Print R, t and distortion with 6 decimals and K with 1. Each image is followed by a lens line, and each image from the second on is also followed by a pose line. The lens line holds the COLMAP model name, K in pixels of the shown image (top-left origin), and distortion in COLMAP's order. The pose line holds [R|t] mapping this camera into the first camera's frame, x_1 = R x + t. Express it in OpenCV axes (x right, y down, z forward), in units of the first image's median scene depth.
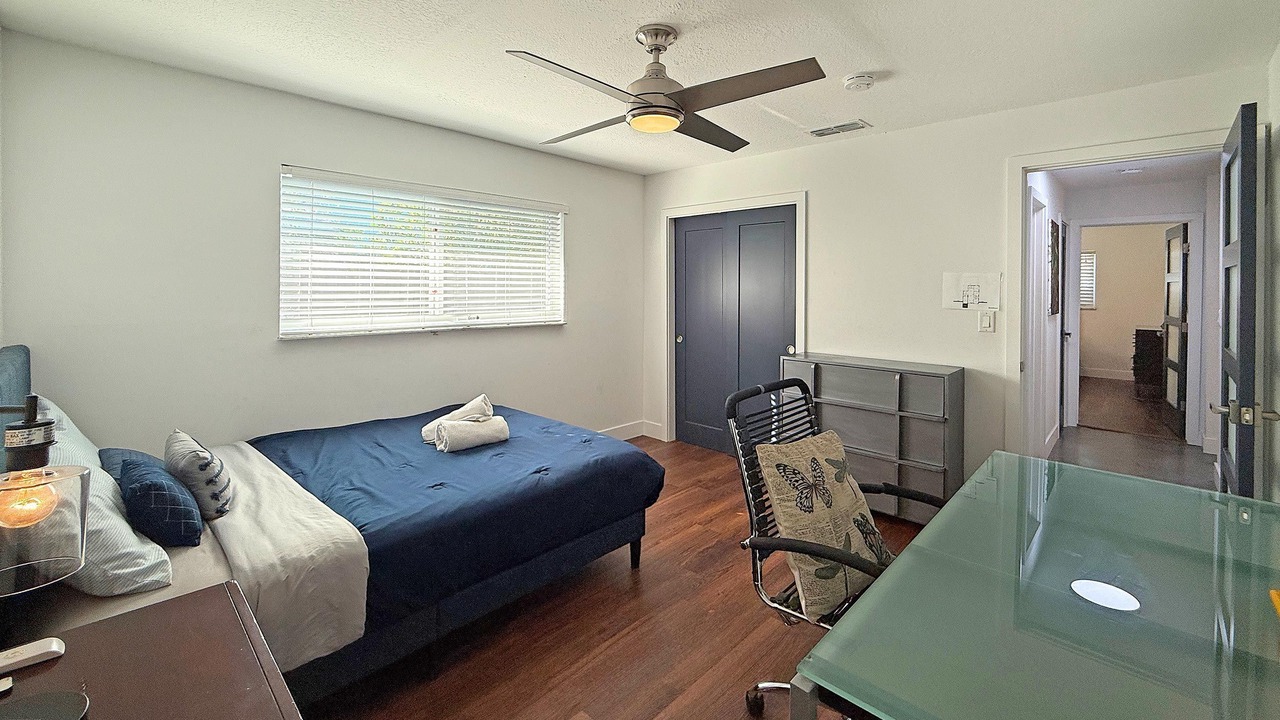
lens RADIAL K [[525.7, 0, 640.0], [0, 525.7, 360.0], [0, 0, 1]] dist [-0.000390, -0.000021]
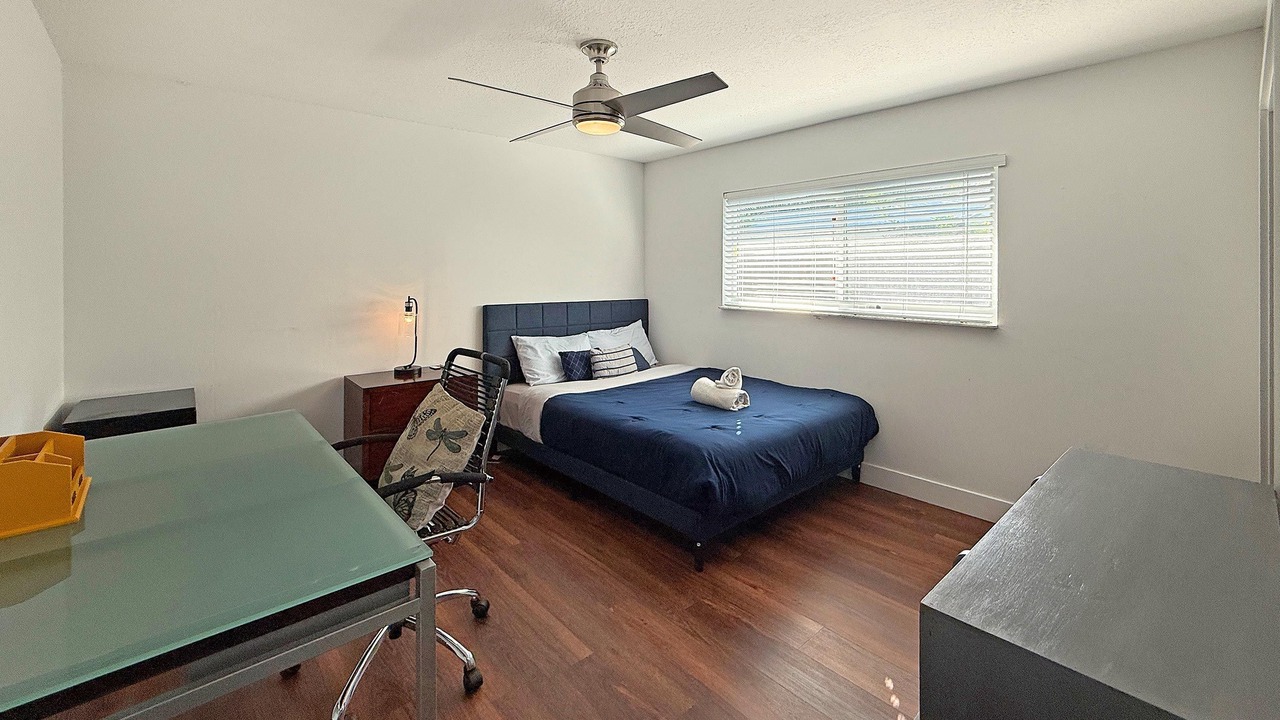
lens RADIAL K [[525.7, 0, 640.0], [0, 525.7, 360.0], [0, 0, 1]] dist [-0.000390, -0.000021]
pose [[-0.072108, 0.151620, -0.985805, 0.866115], [-0.149618, 0.975550, 0.160987, -0.100393], [0.986111, 0.159103, -0.047659, 0.855136]]
